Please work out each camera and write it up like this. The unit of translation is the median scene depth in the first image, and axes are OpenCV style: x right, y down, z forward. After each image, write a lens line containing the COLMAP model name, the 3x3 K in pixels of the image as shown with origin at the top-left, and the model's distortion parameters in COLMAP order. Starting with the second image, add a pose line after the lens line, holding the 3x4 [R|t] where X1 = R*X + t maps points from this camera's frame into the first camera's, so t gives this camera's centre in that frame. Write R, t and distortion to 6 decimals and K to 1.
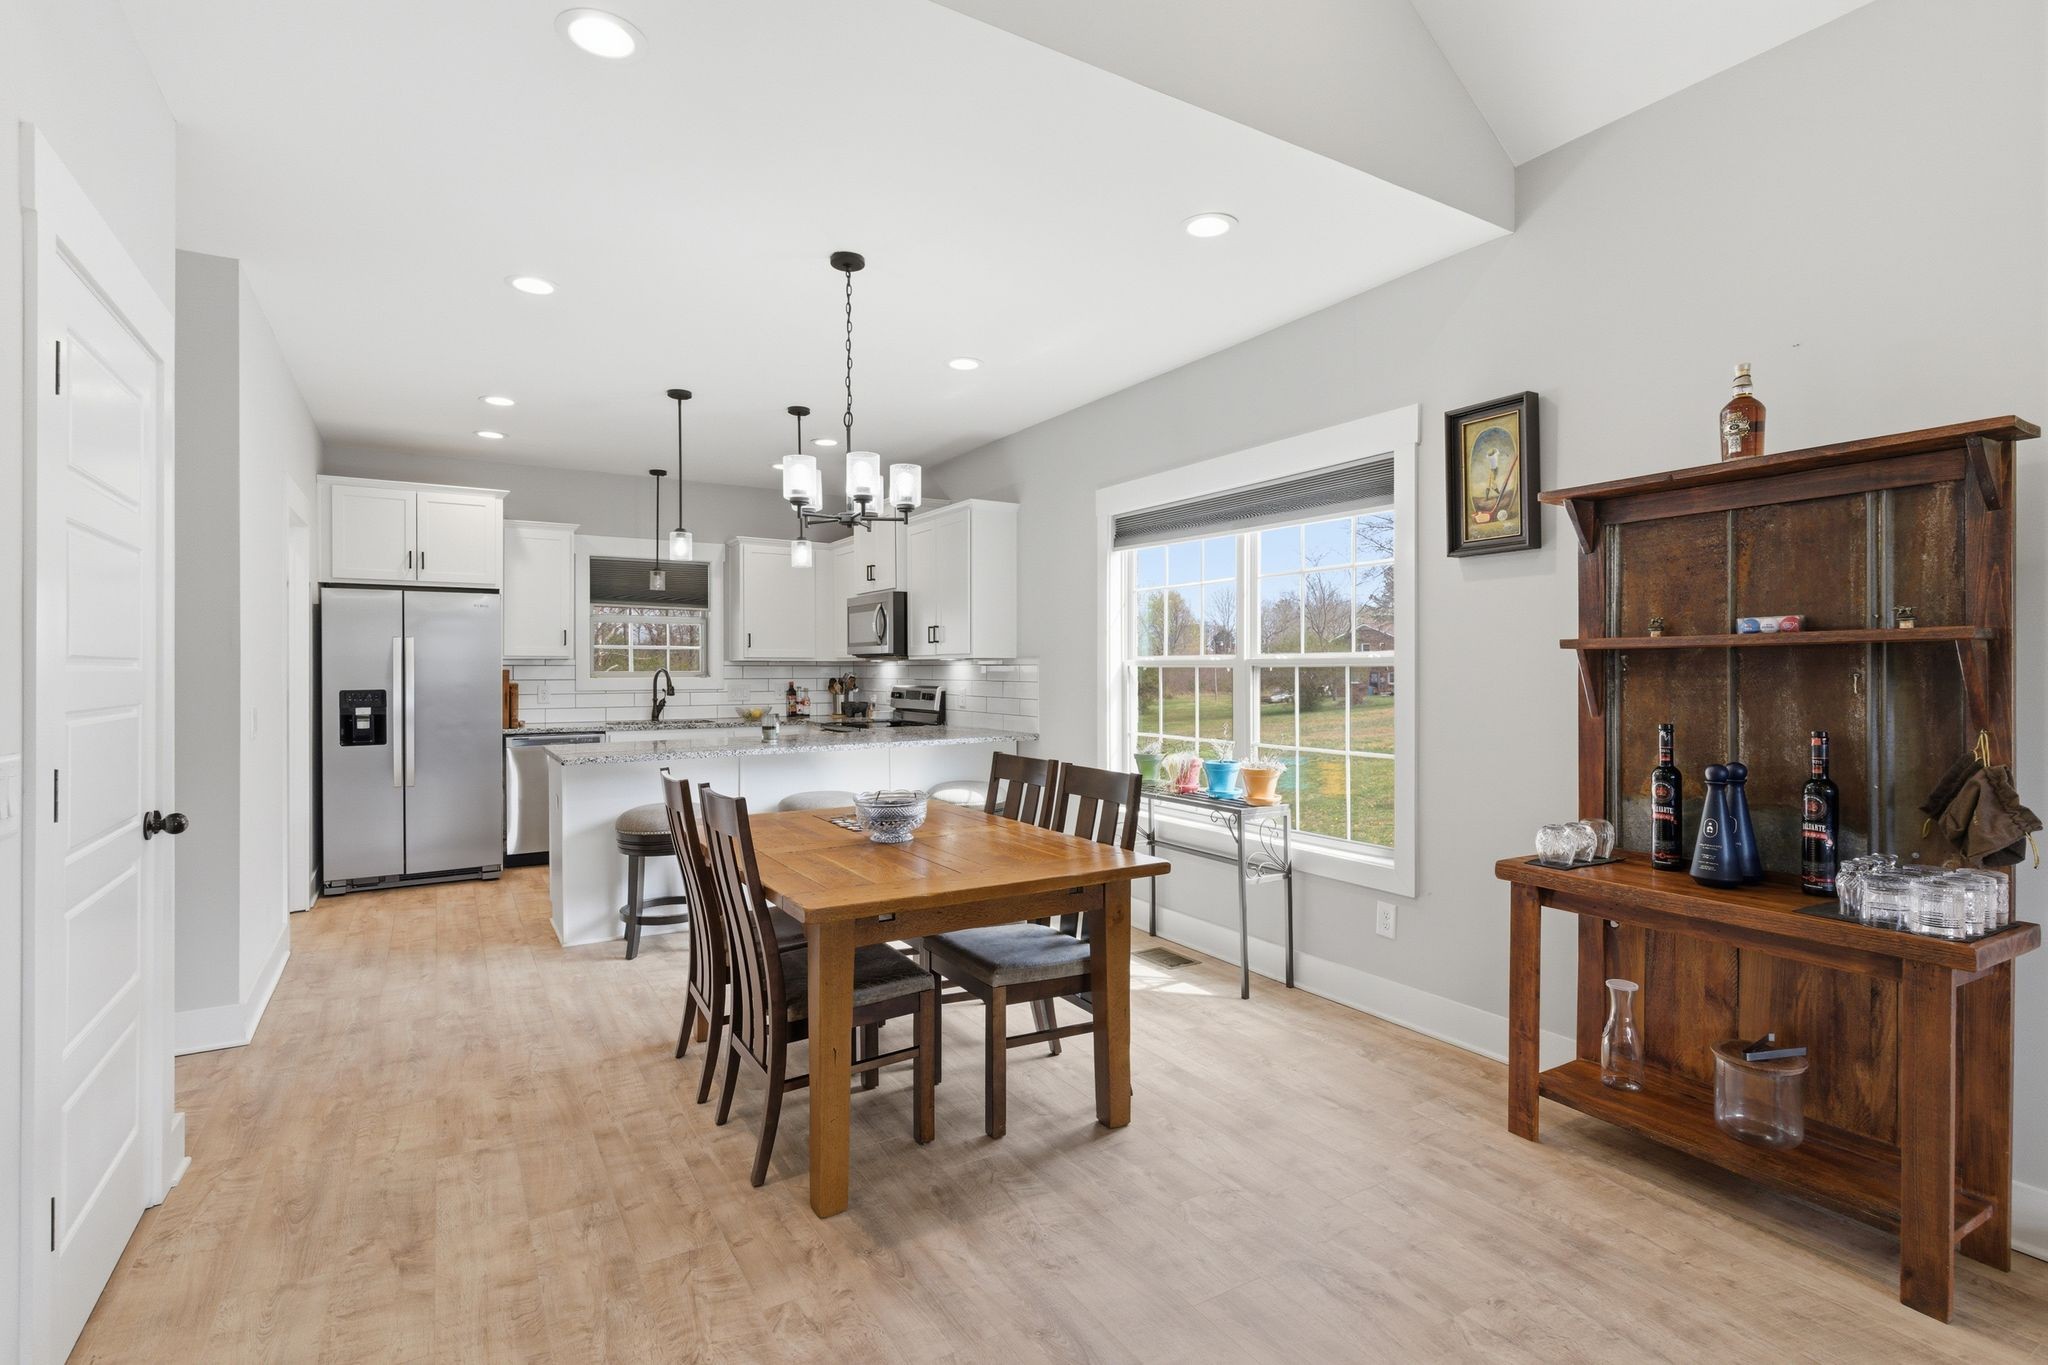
lens RADIAL K [[984.2, 0, 1015.9], [0, 984.2, 679.6], [0, 0, 1]] dist [0.002283, -0.001454]
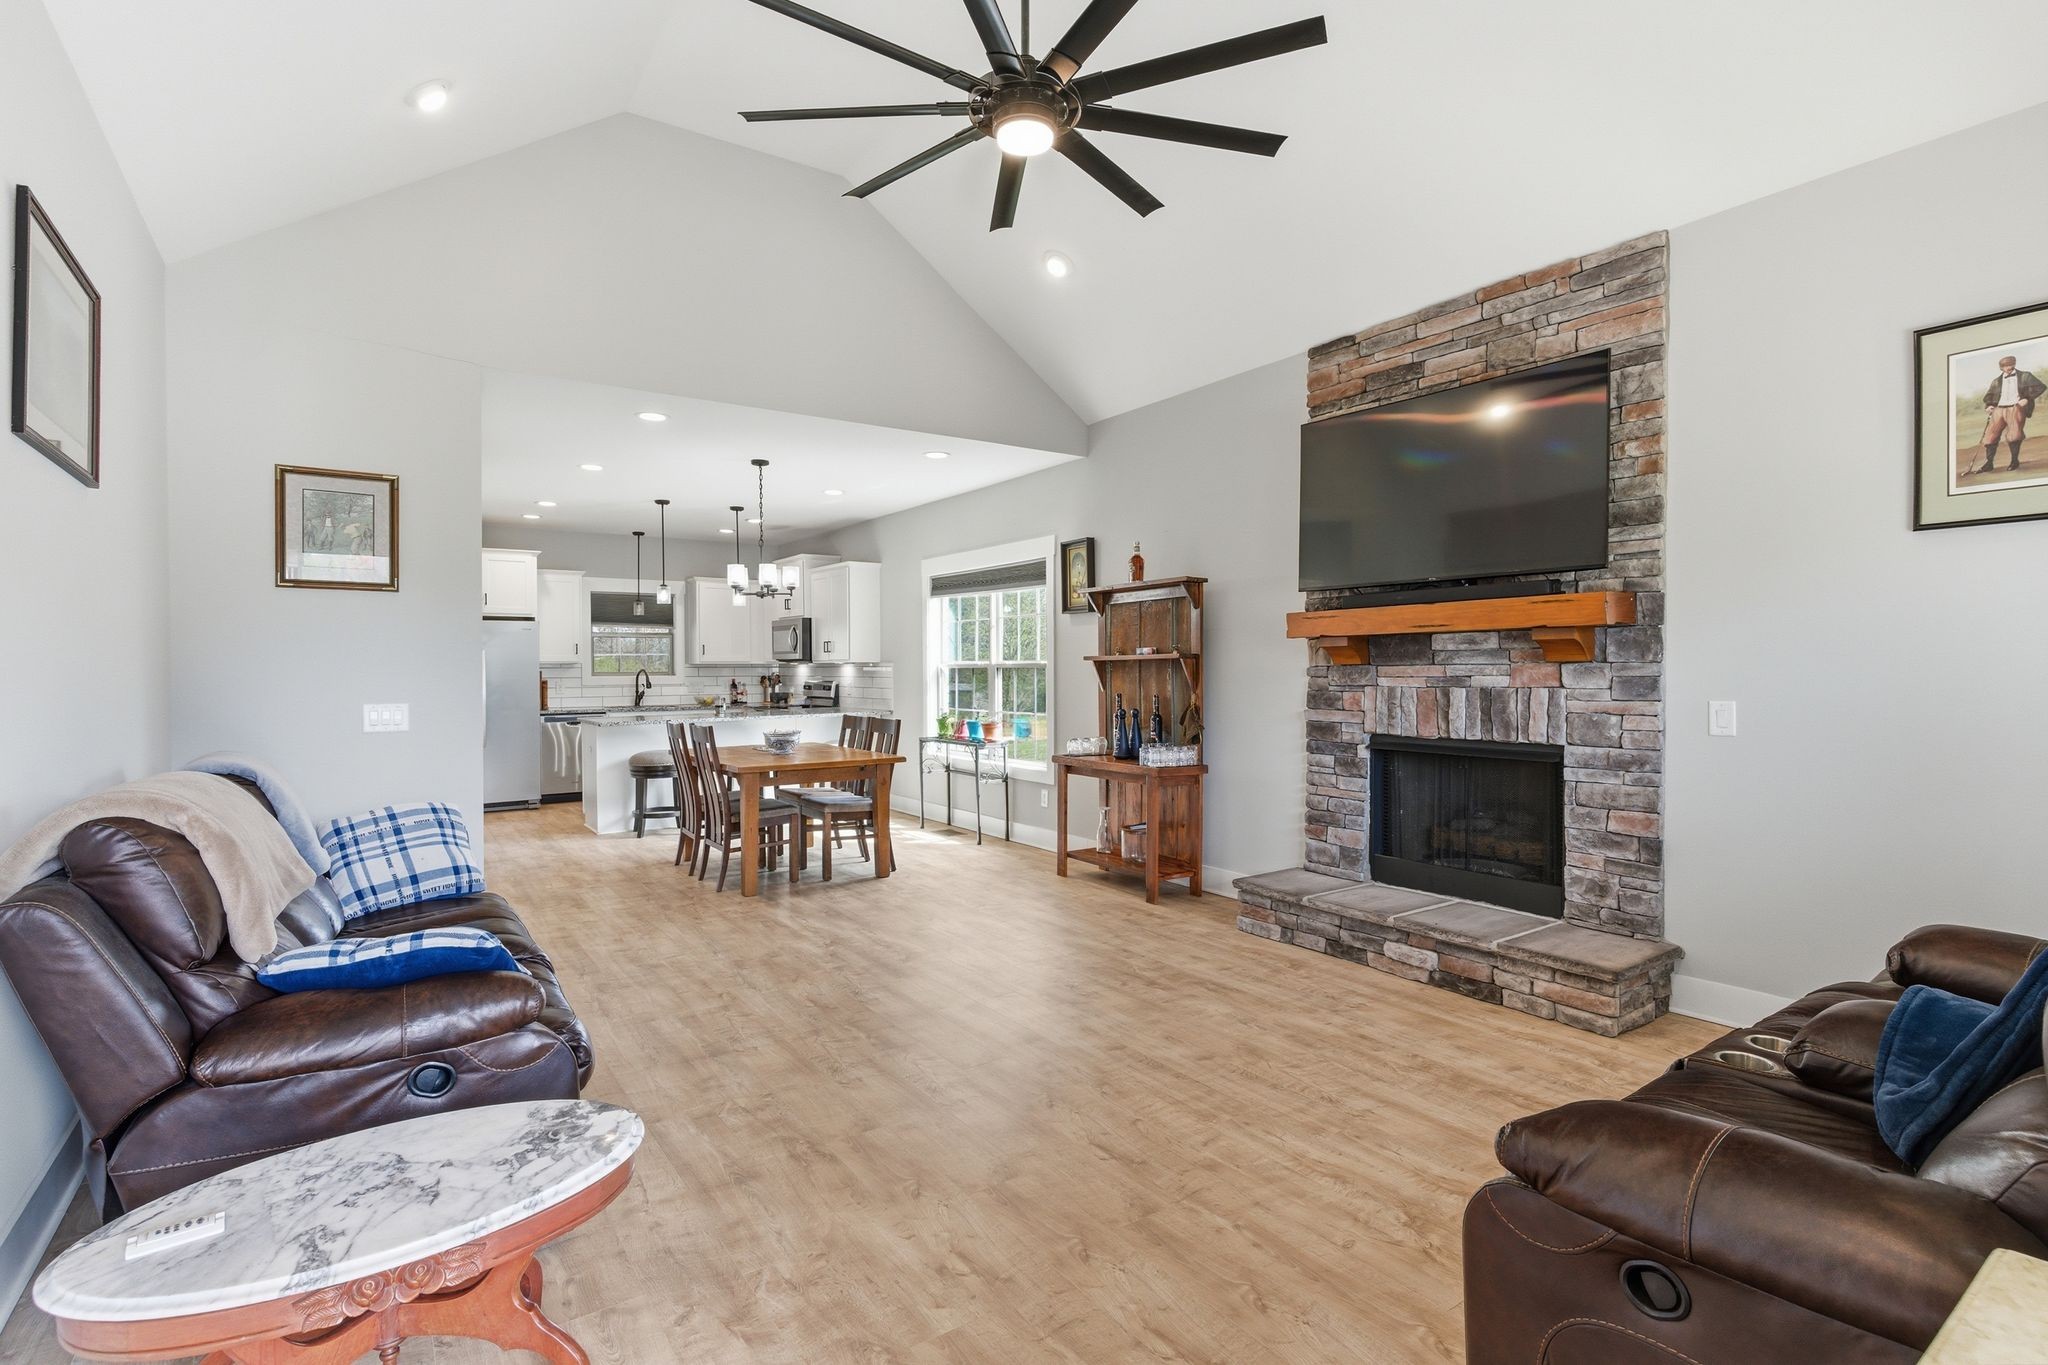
lens RADIAL K [[984.2, 0, 1019.7], [0, 984.2, 682.0], [0, 0, 1]] dist [0.002283, -0.001454]
pose [[0.998377, -0.004702, 0.056760, 0.186361], [0.004432, 0.999978, 0.004887, 0.003842], [-0.056782, -0.004628, 0.998376, -0.797752]]
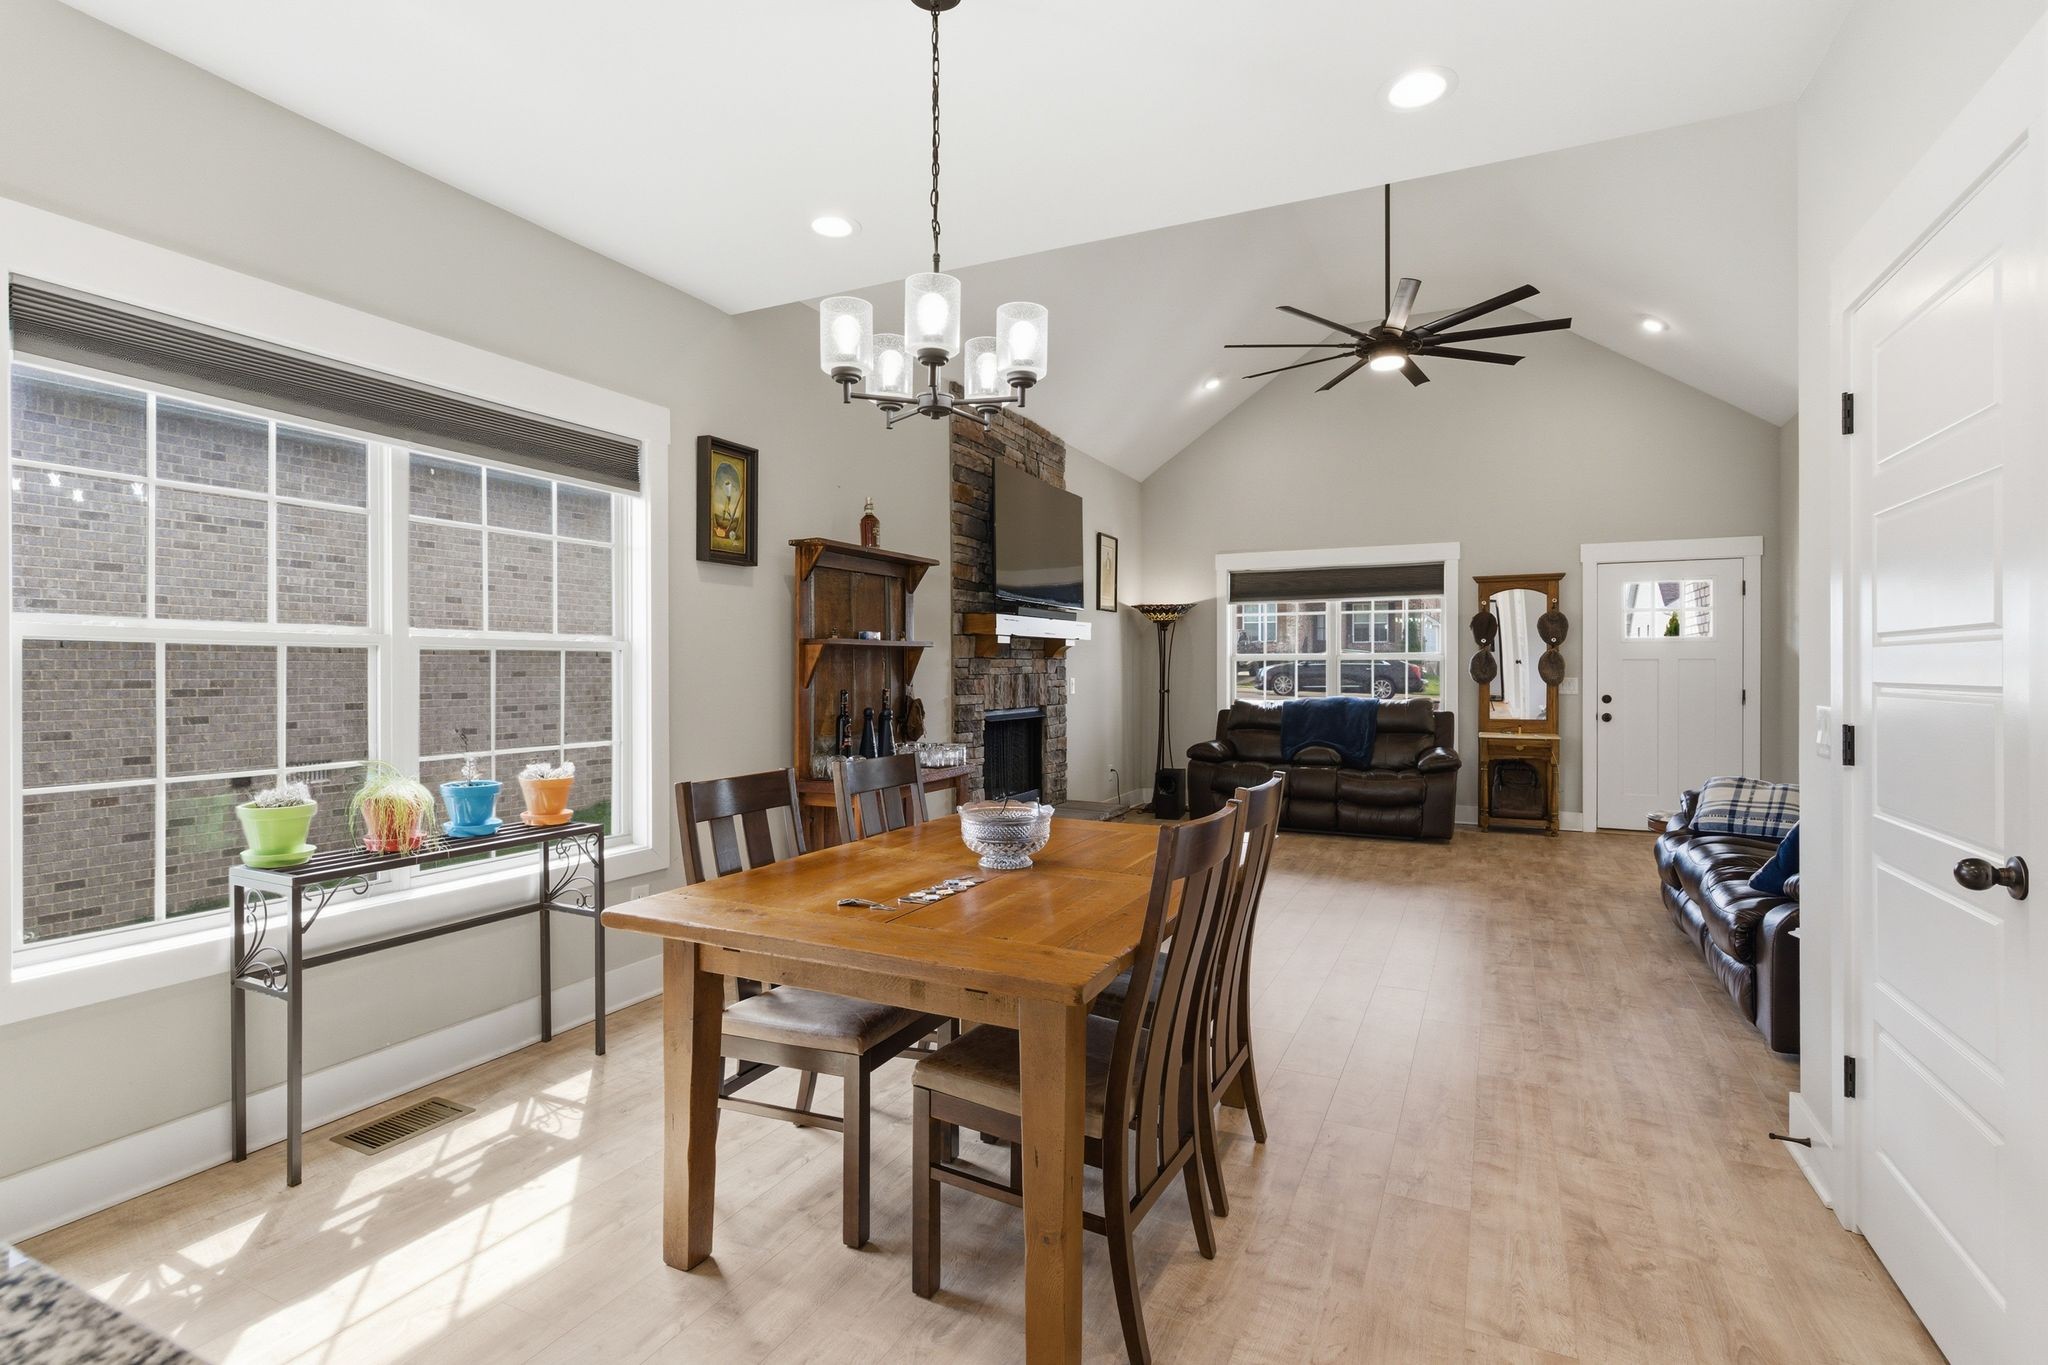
lens RADIAL K [[984.2, 0, 1031.7], [0, 984.2, 671.7], [0, 0, 1]] dist [0.002283, -0.001454]
pose [[-0.559584, -0.003011, 0.828768, -0.586162], [0.004751, 0.999965, 0.006841, 0.001718], [-0.828760, 0.007765, -0.559551, 1.053280]]
